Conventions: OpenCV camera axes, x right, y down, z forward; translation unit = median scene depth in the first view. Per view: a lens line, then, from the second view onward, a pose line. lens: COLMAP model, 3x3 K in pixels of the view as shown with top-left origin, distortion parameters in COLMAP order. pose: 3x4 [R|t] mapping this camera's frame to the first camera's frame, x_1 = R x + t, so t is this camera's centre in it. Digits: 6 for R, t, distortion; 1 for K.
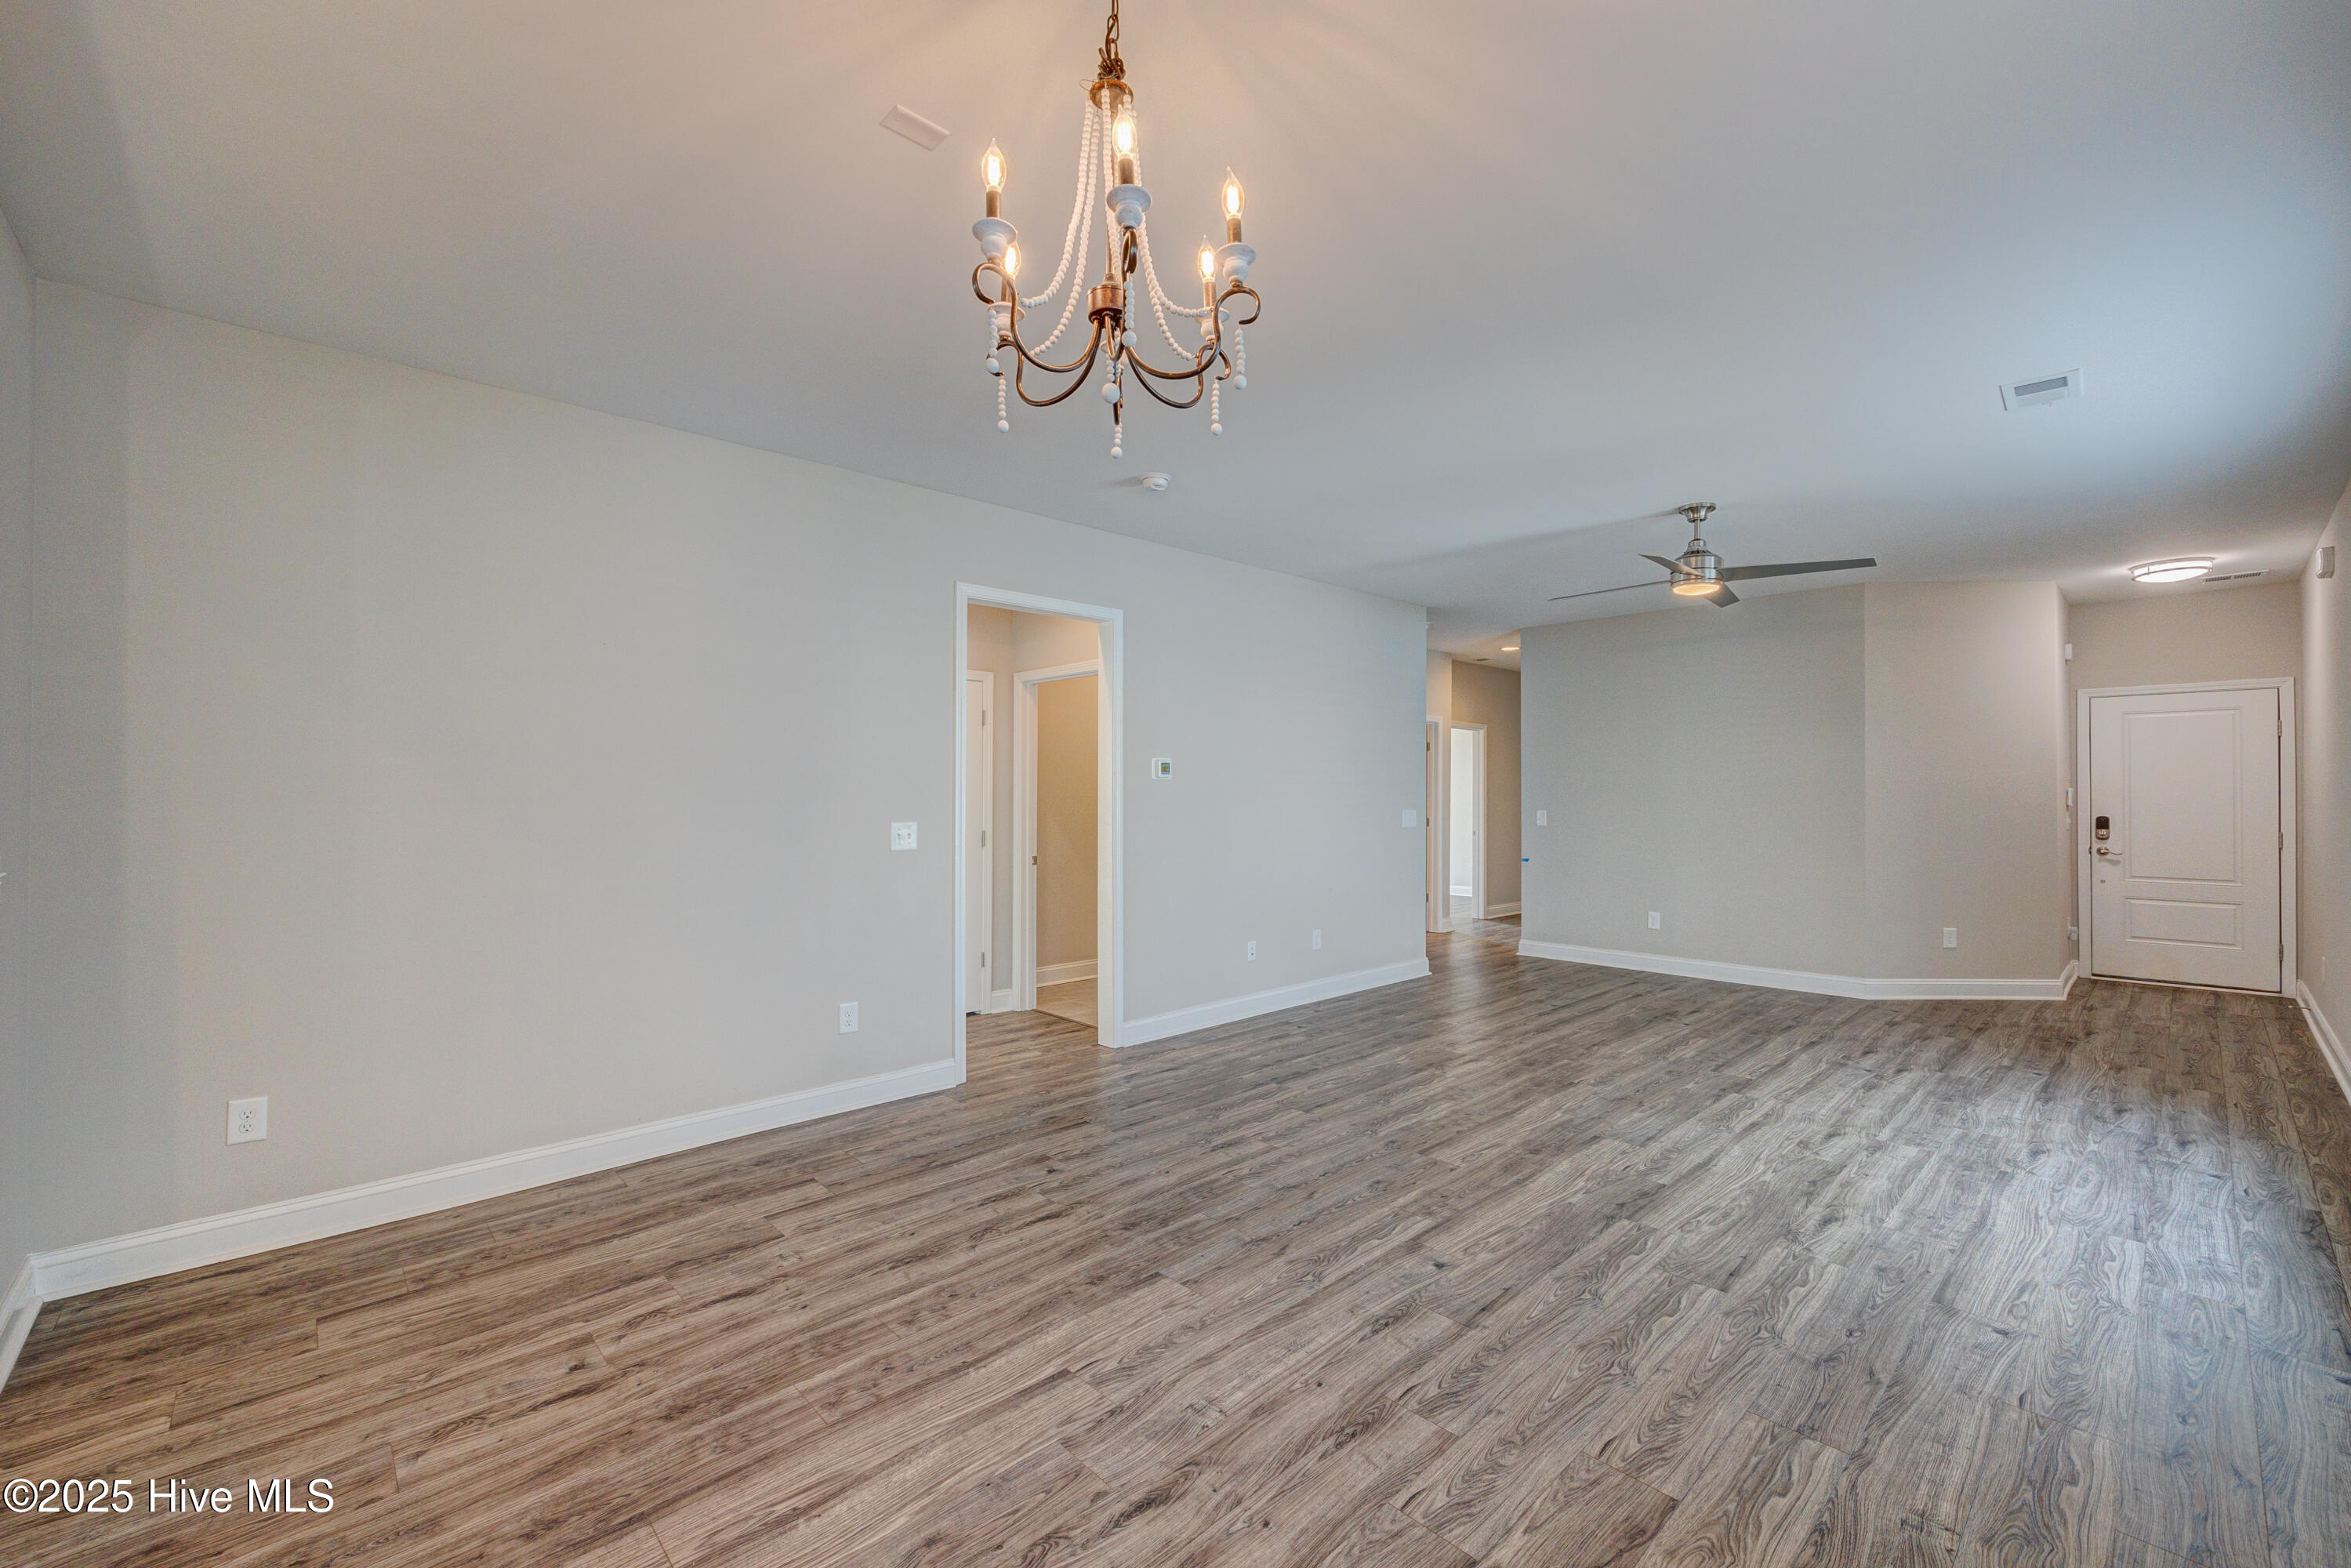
lens RADIAL K [[954.0, 0, 1187.0], [0, 954.0, 871.4], [0, 0, 1]] dist [-0.000606, -0.000126]
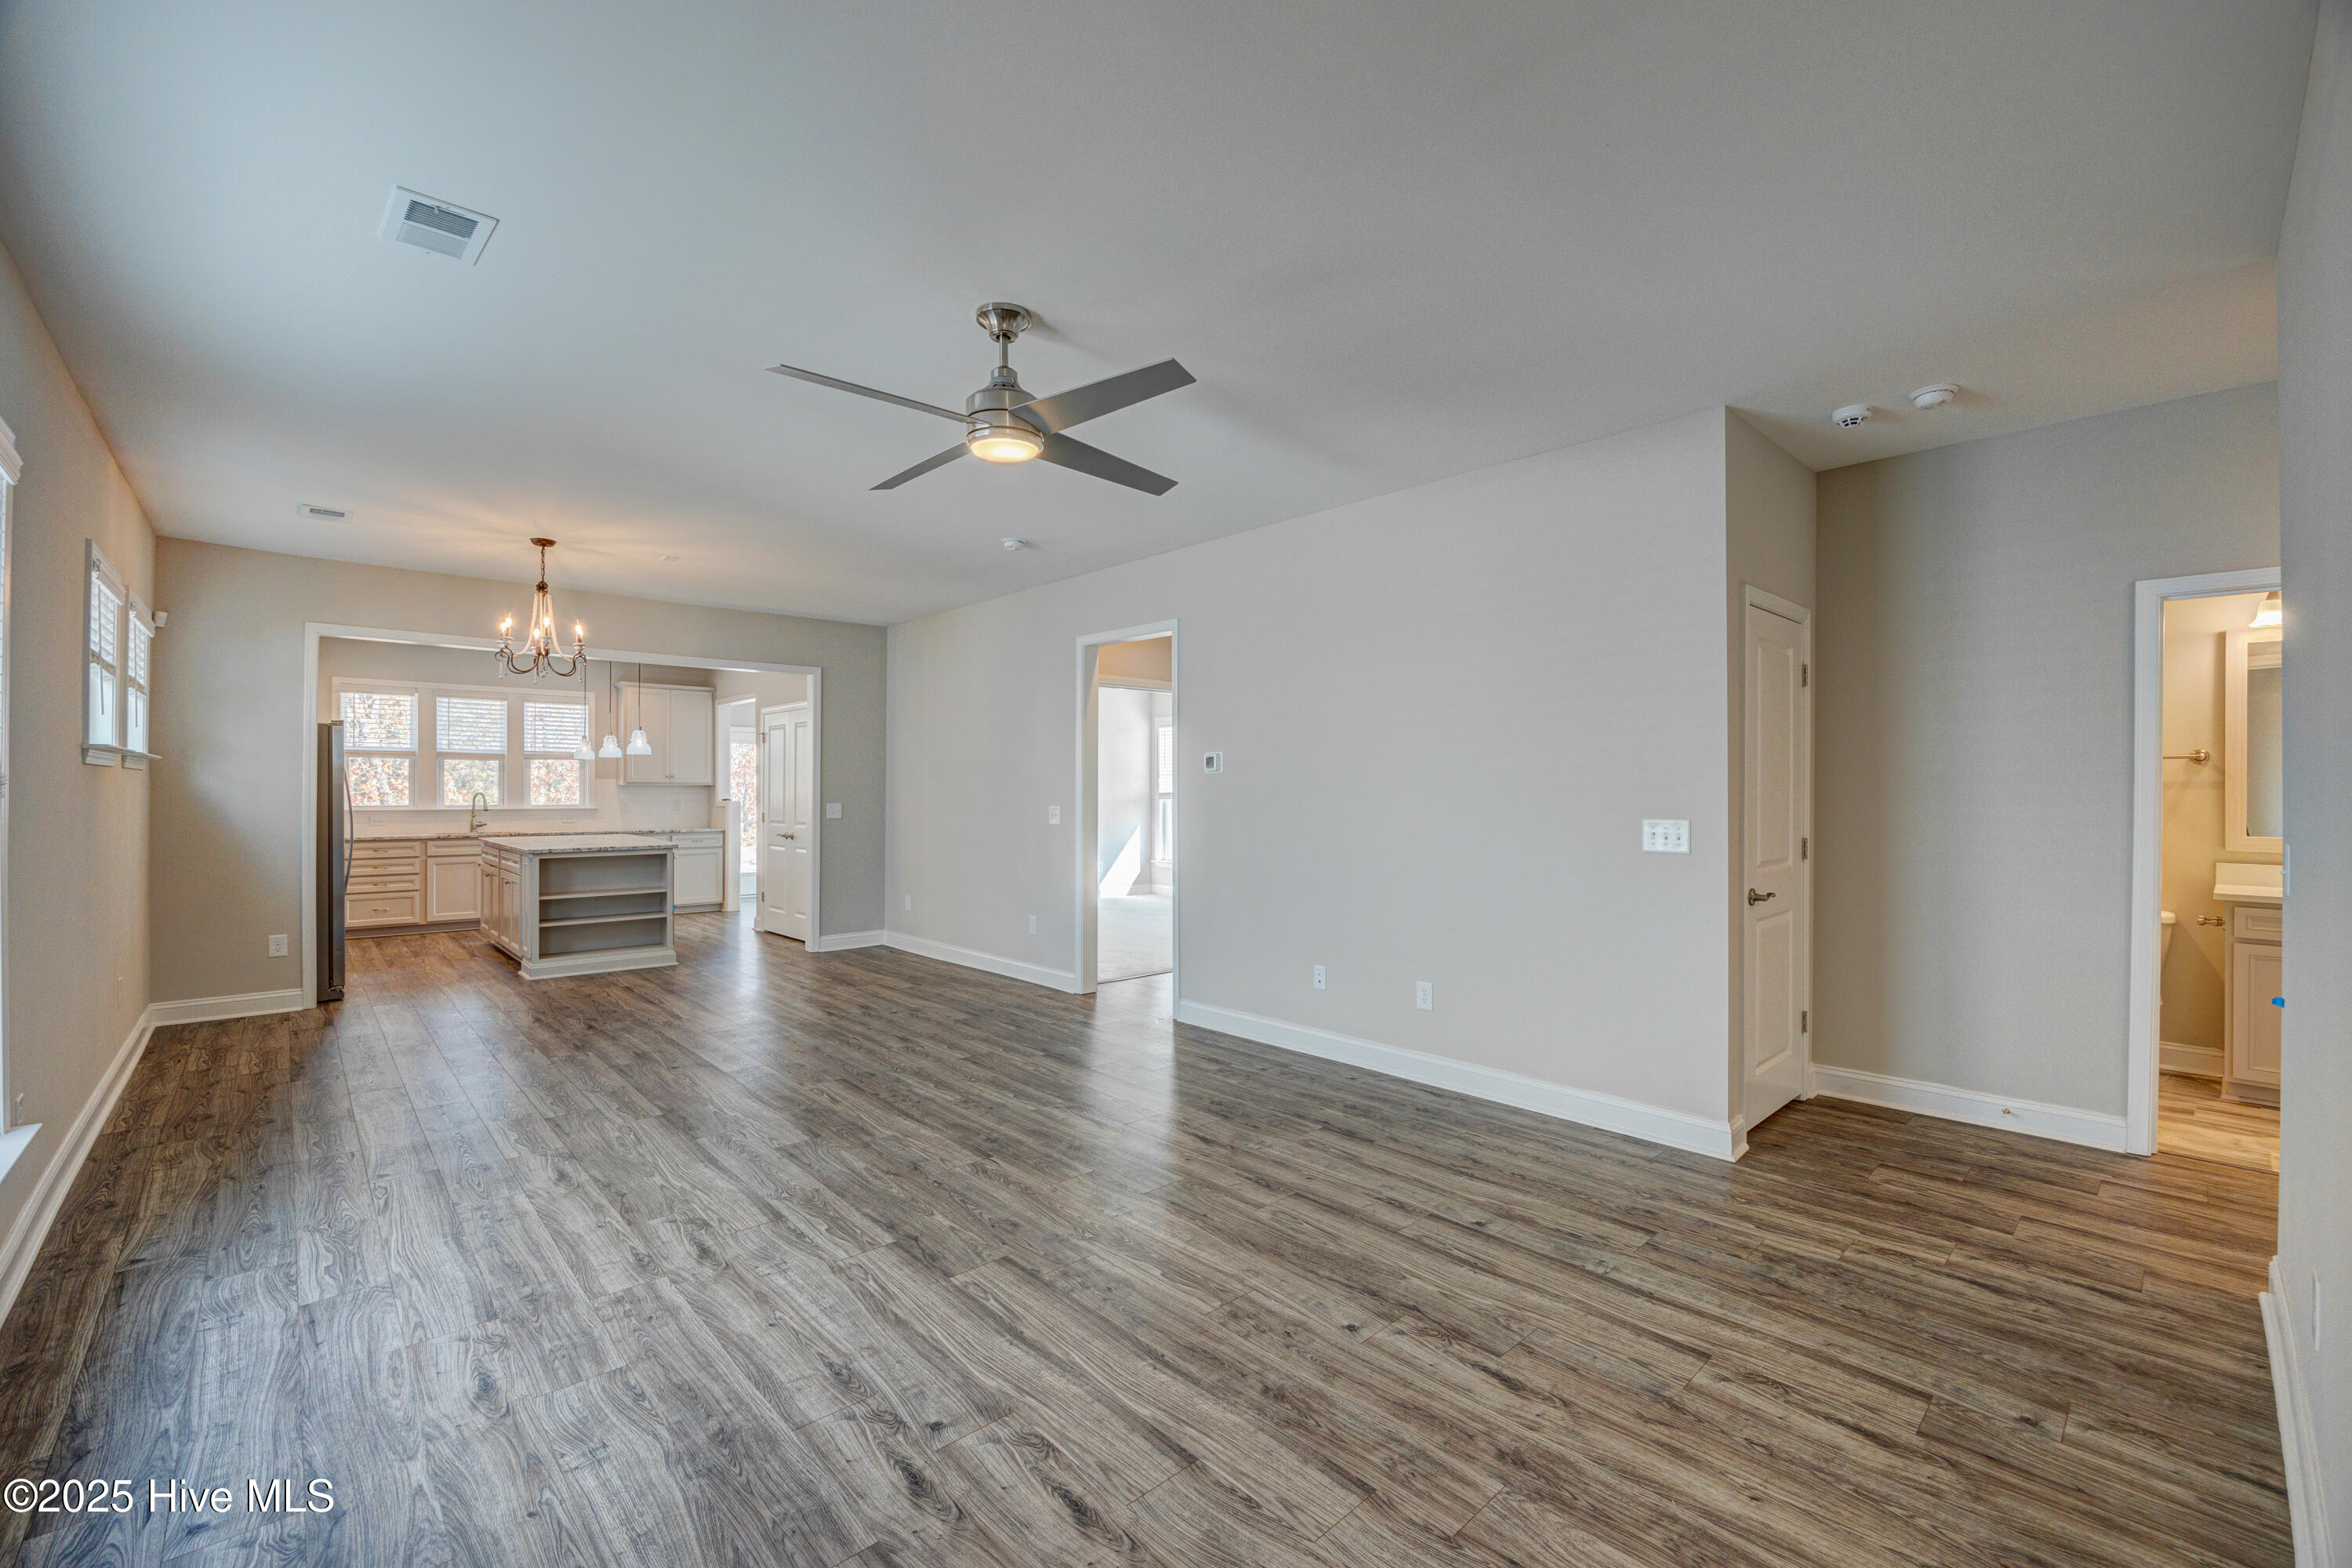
lens RADIAL K [[969.4, 0, 1162.1], [0, 969.4, 785.4], [0, 0, 1]] dist [-0.012616, 0.000792]
pose [[-0.016732, -0.001492, -0.999859, 1.501209], [-0.081425, 0.996679, -0.000124, -0.117299], [0.996539, 0.081412, -0.016798, 1.416610]]
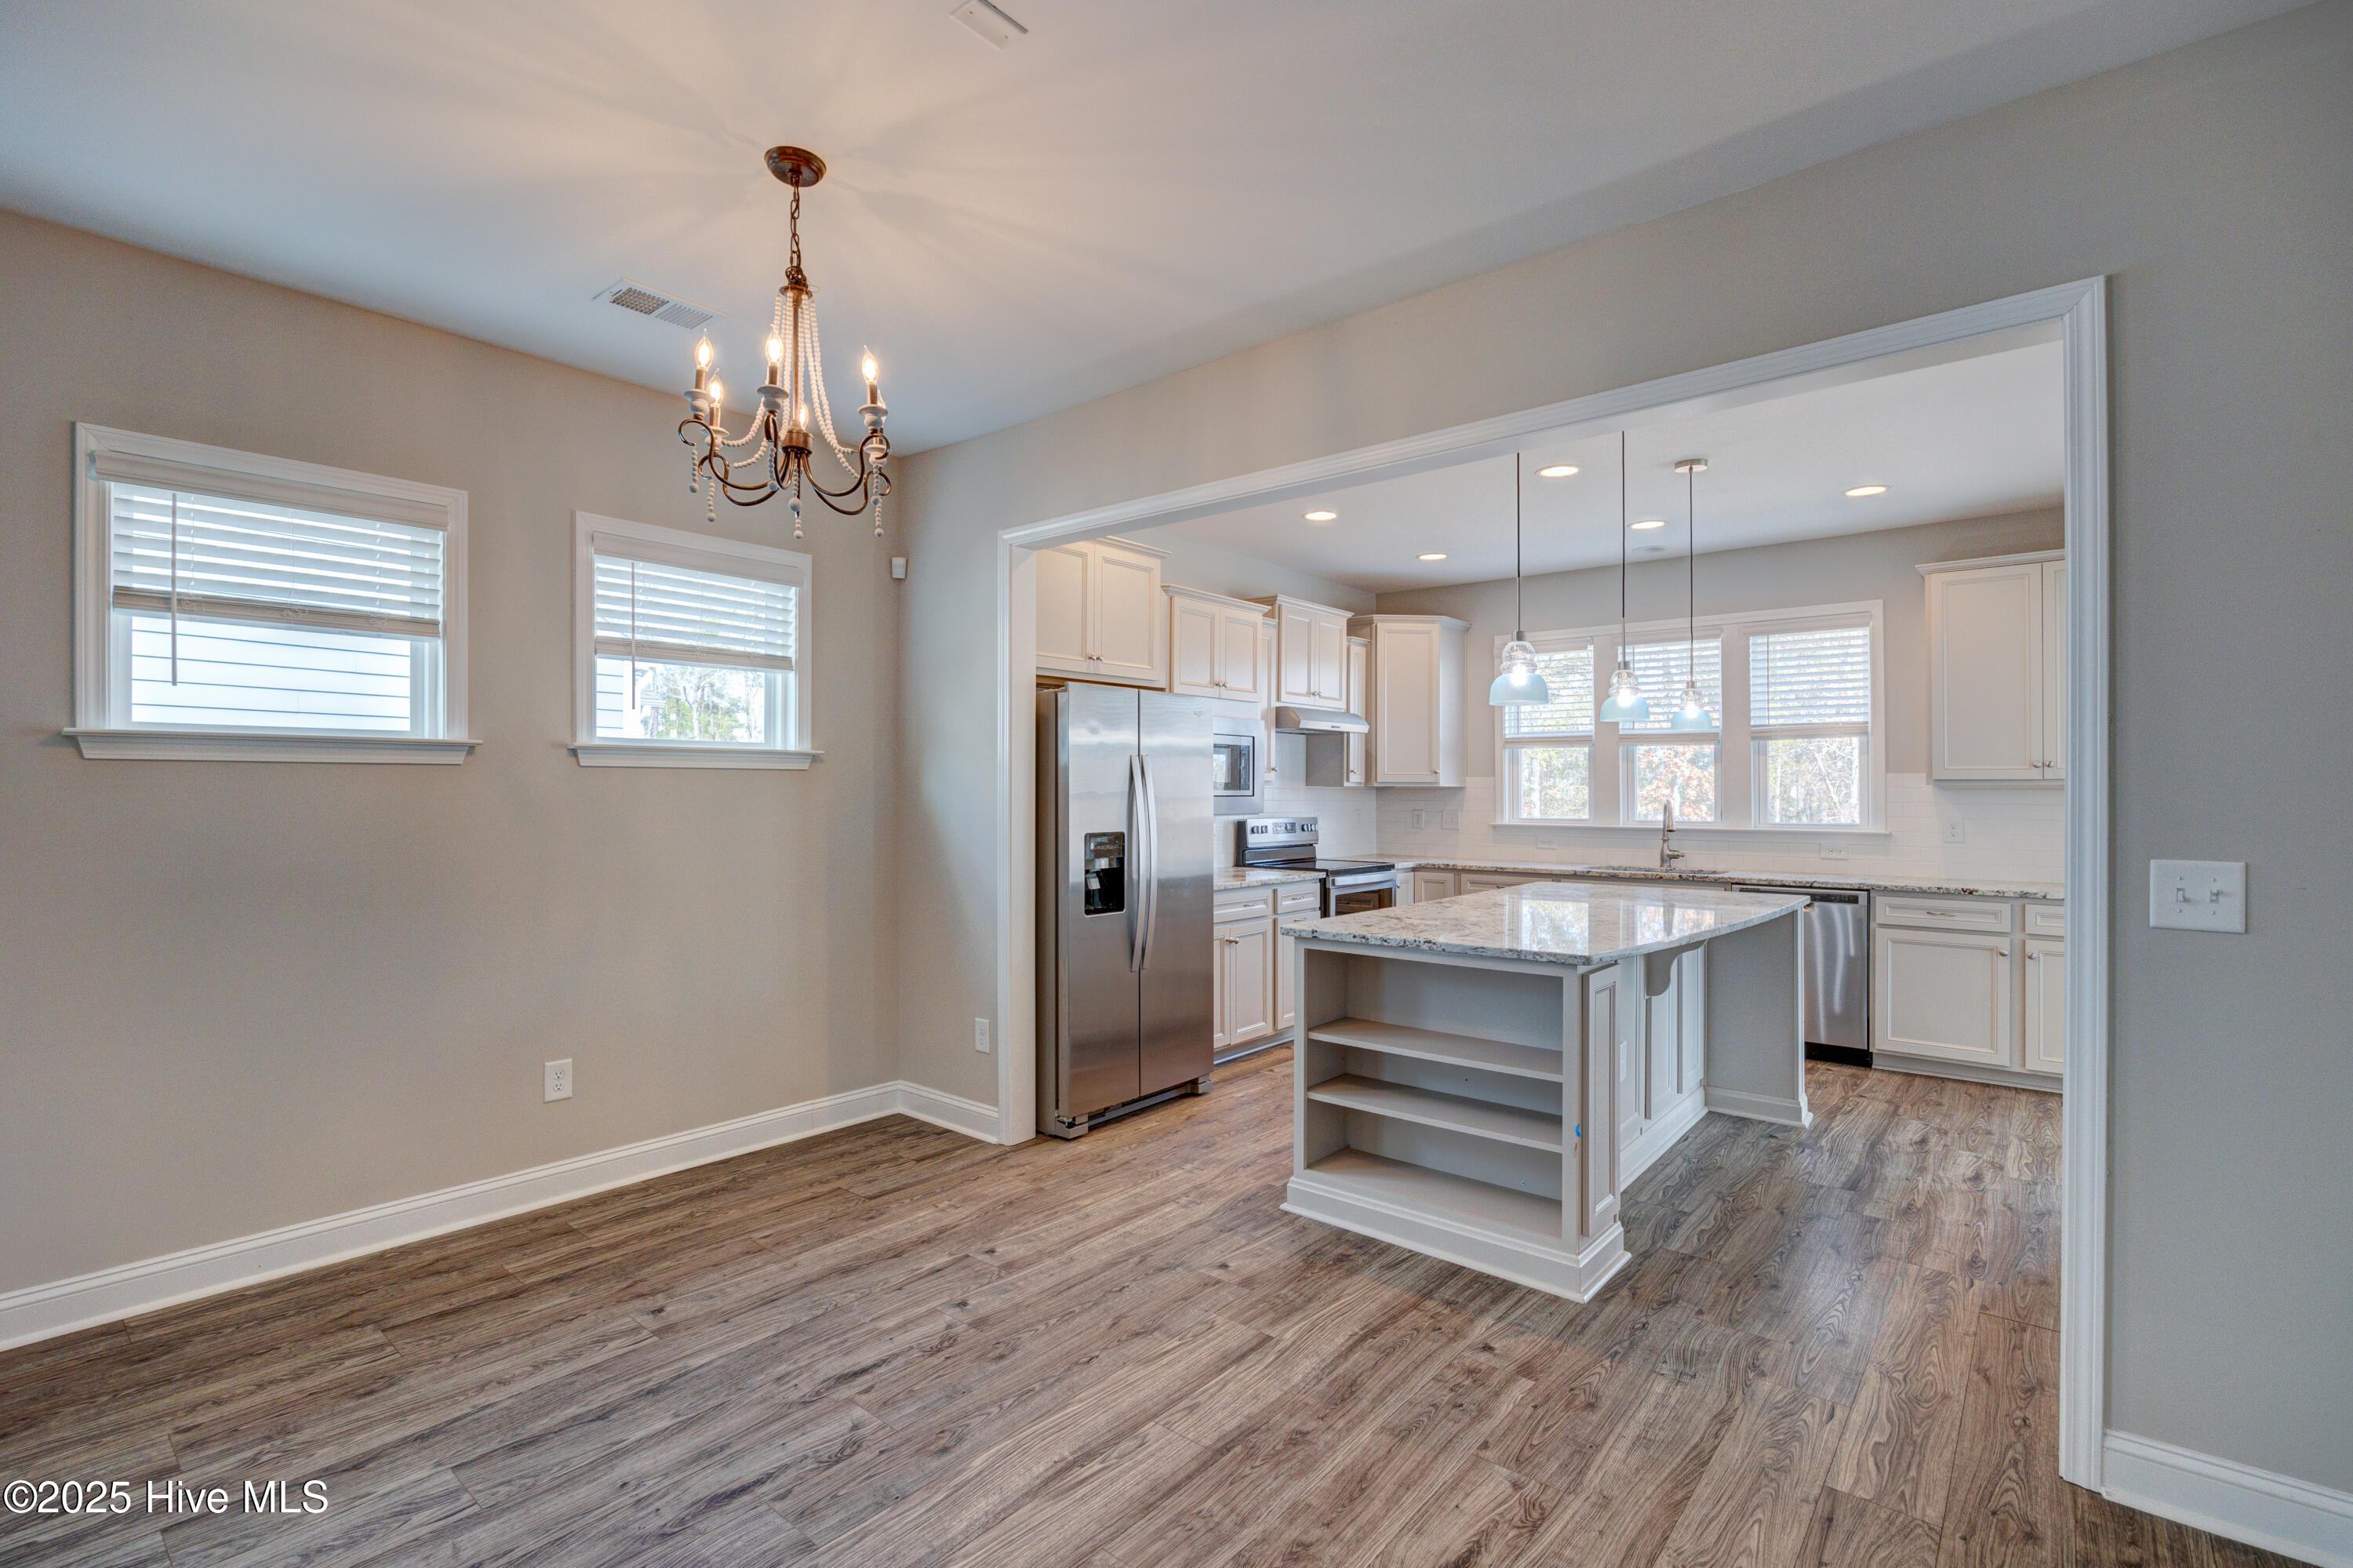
lens RADIAL K [[1062.2, 0, 1182.9], [0, 1062.2, 784.9], [0, 0, 1]] dist [-0.011782, 0.000087]
pose [[-0.992765, 0.002602, -0.120049, -0.196166], [-0.006246, 0.997293, 0.073267, -0.087929], [0.119914, 0.073486, -0.990061, 1.084468]]
